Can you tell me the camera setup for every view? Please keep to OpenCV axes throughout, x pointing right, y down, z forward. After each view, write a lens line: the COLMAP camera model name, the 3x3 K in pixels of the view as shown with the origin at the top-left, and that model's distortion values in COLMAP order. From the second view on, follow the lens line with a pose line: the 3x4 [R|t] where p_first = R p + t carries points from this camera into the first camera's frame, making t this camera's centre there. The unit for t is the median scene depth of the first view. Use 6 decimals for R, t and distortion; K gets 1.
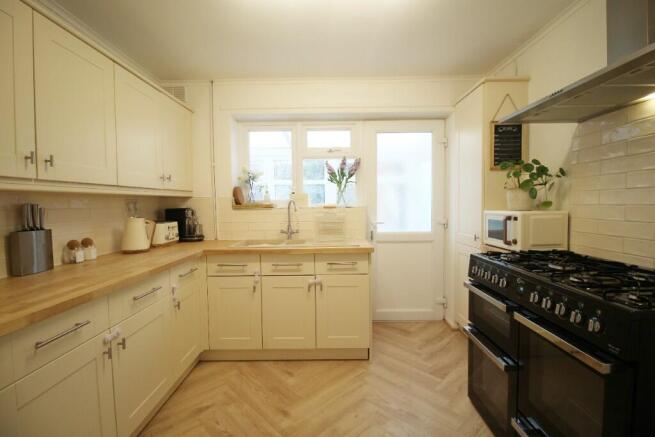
lens RADIAL K [[307.5, 0, 329.1], [0, 307.5, 216.5], [0, 0, 1]] dist [0.000418, -0.000304]
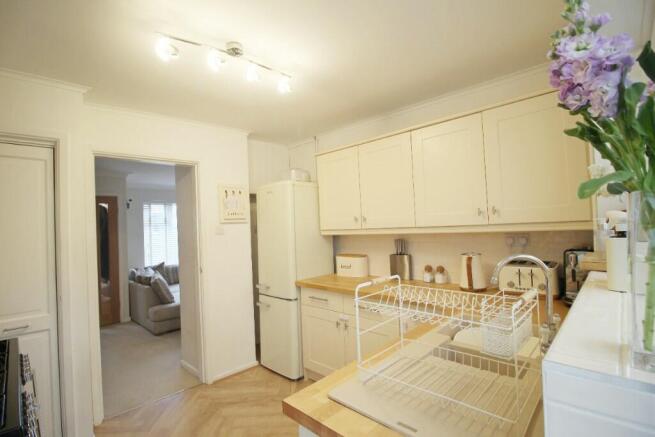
lens RADIAL K [[307.5, 0, 329.1], [0, 307.5, 216.5], [0, 0, 1]] dist [0.000418, -0.000304]
pose [[-0.692565, 0.022631, -0.721000, 0.486396], [0.022463, 0.999700, 0.009801, -0.172457], [0.721005, -0.009408, -0.692866, 1.693783]]
